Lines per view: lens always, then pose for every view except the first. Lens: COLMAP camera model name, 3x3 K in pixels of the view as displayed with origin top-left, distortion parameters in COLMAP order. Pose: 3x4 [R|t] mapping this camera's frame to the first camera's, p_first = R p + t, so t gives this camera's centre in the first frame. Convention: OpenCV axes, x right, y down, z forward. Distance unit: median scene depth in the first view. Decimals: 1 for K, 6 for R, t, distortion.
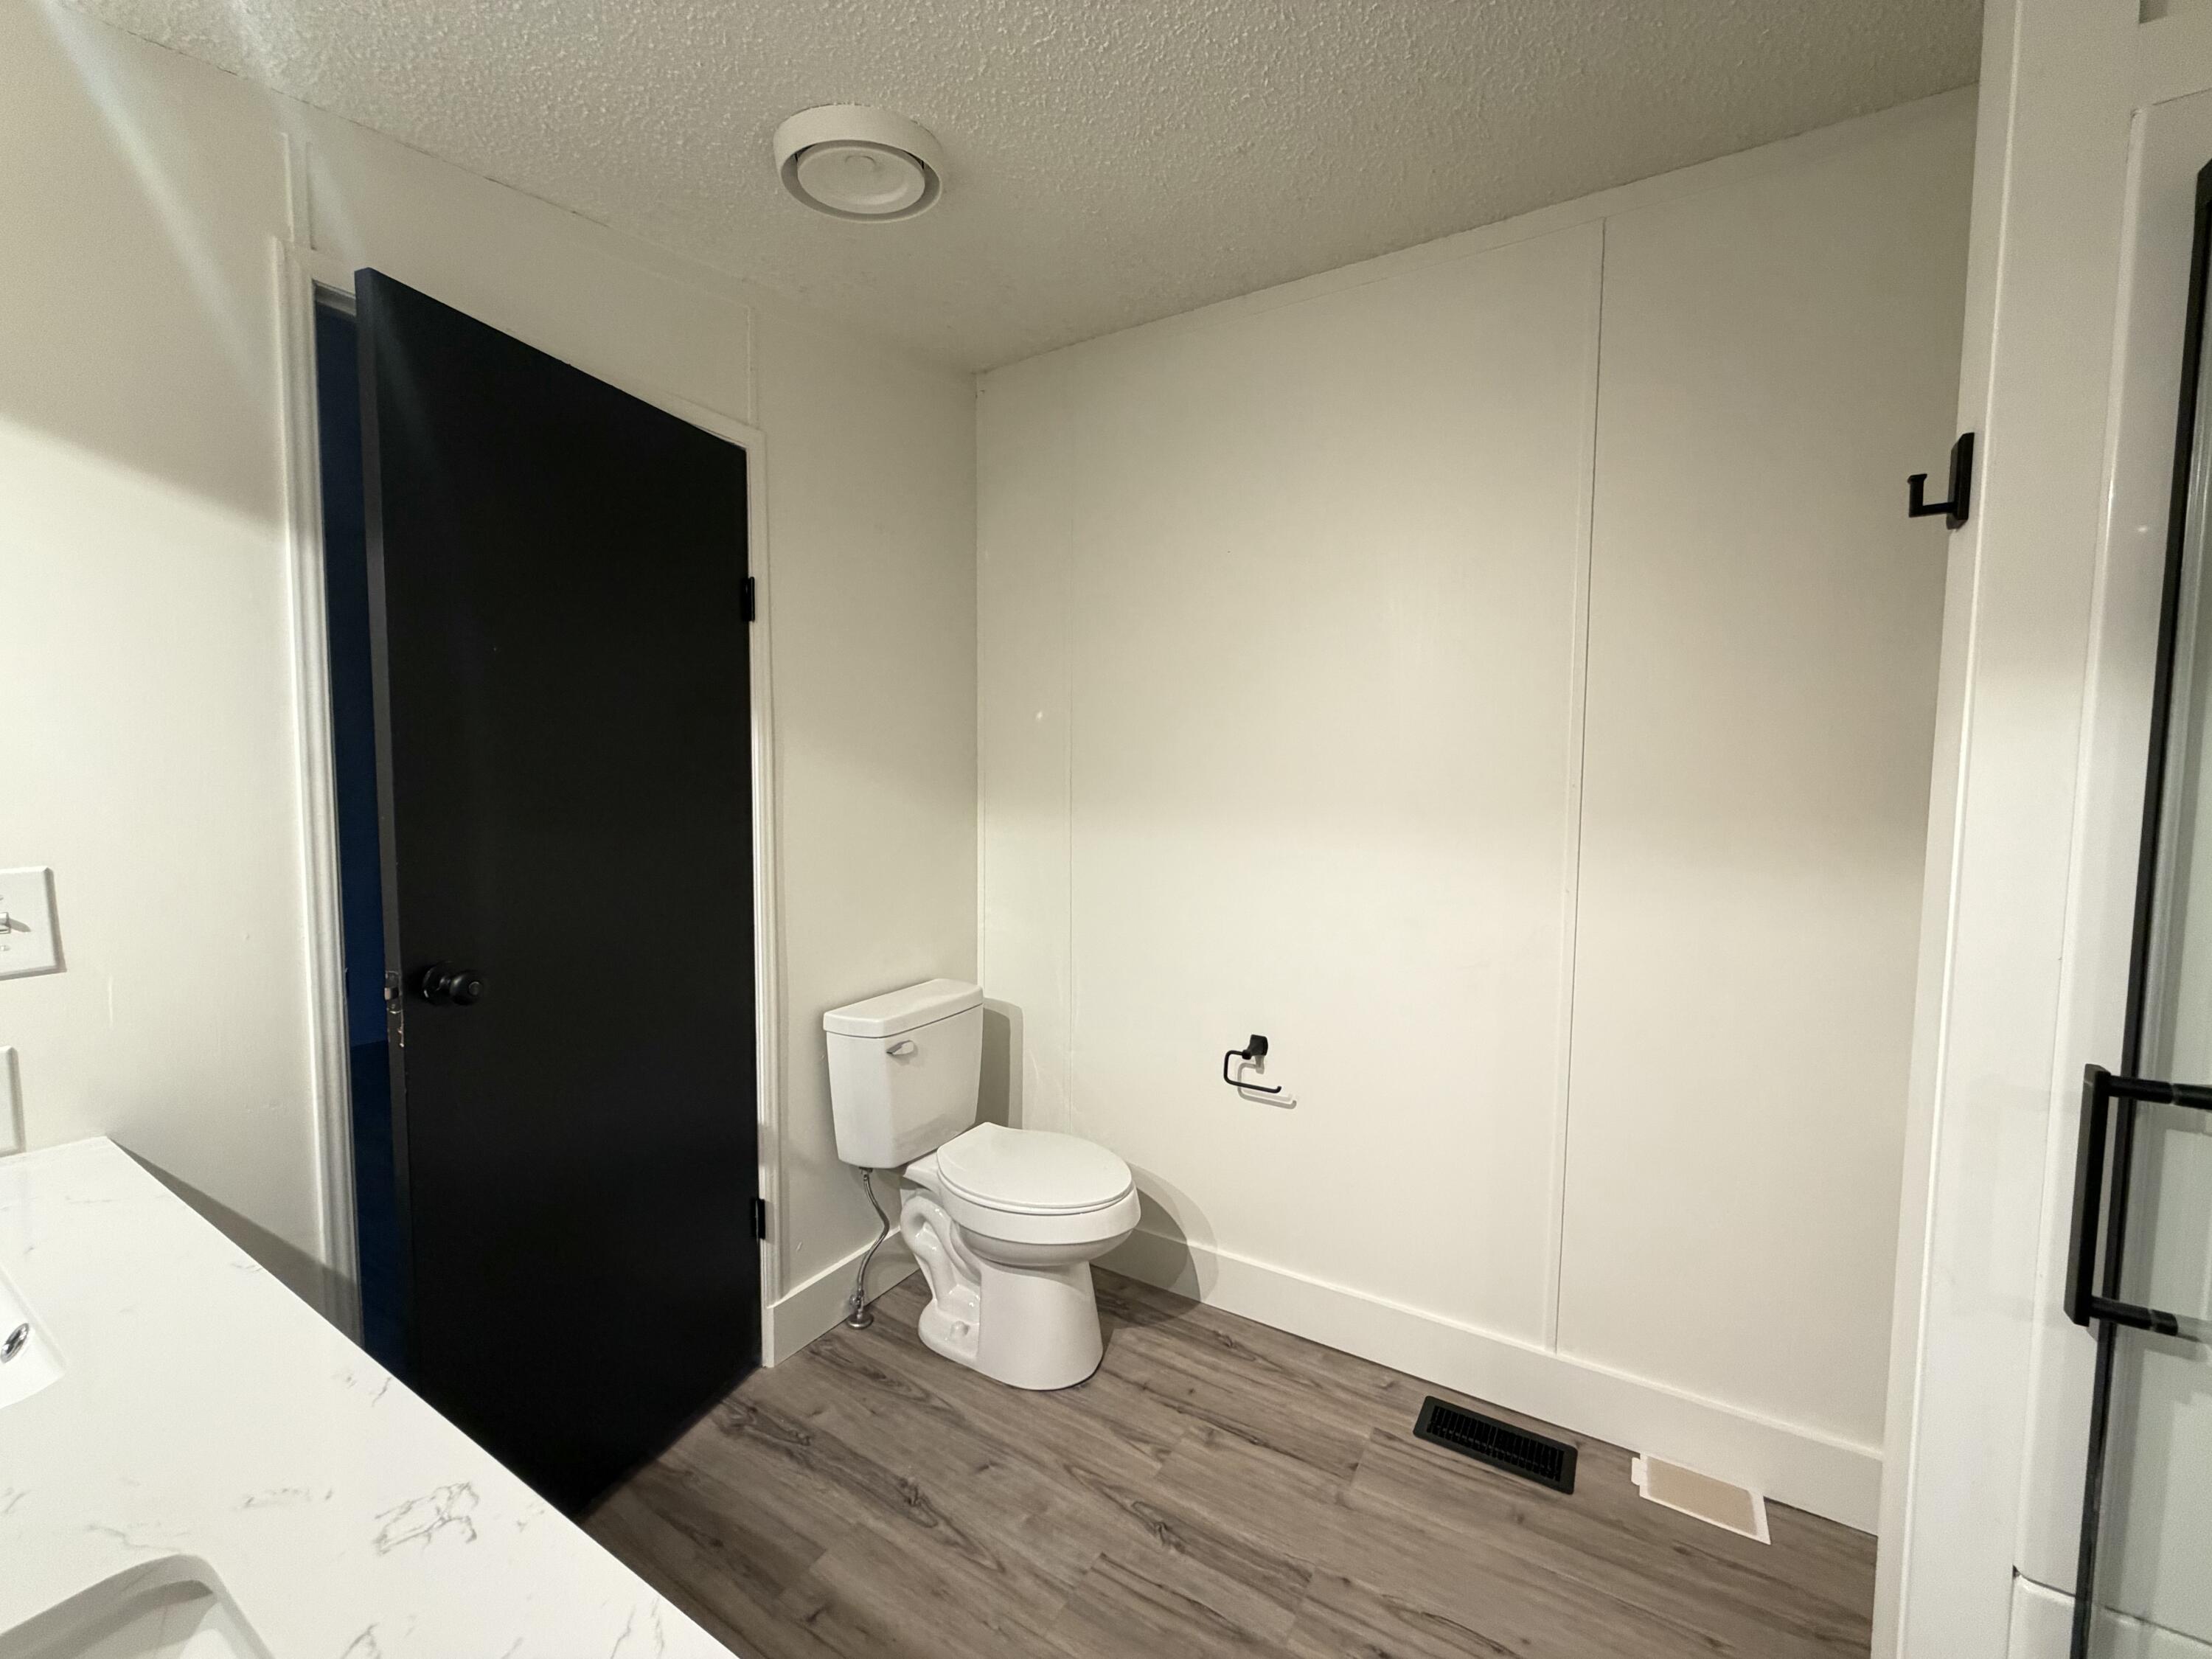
lens RADIAL K [[875.1, 0, 1106.9], [0, 875.1, 830.8], [0, 0, 1]] dist [-0.003310, 0.001017]
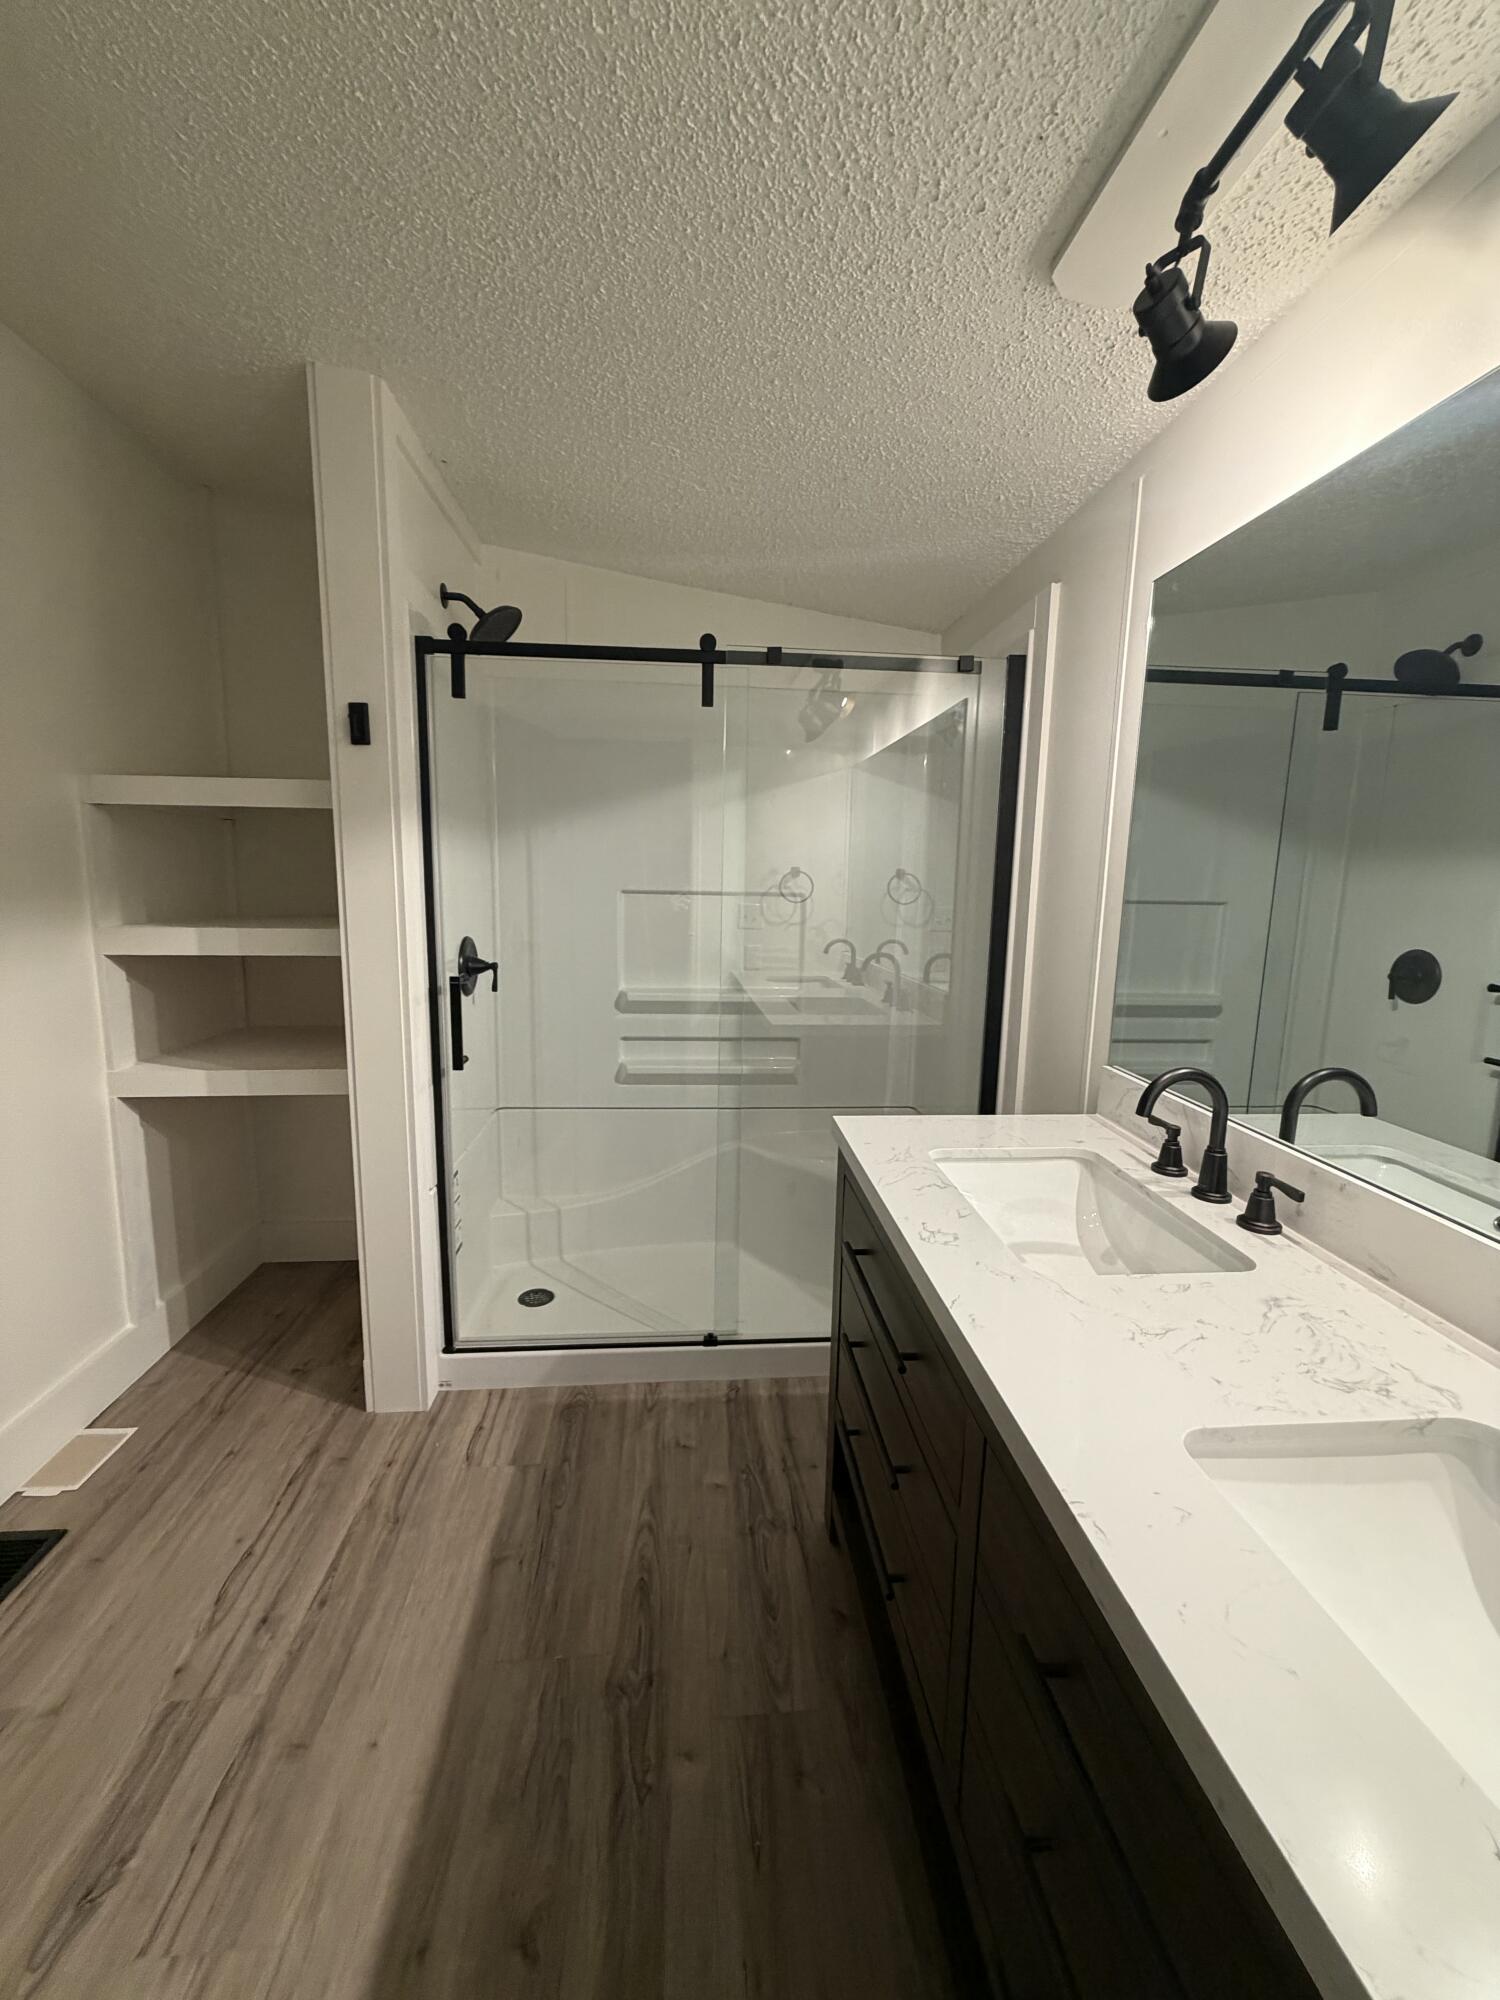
lens RADIAL K [[791.3, 0, 749.5], [0, 791.3, 996.7], [0, 0, 1]] dist [-0.003310, 0.001017]
pose [[-0.579735, -0.139013, 0.802859, -0.718189], [0.035572, 0.980081, 0.195384, -0.047574], [-0.814028, 0.141831, -0.563242, 0.866207]]
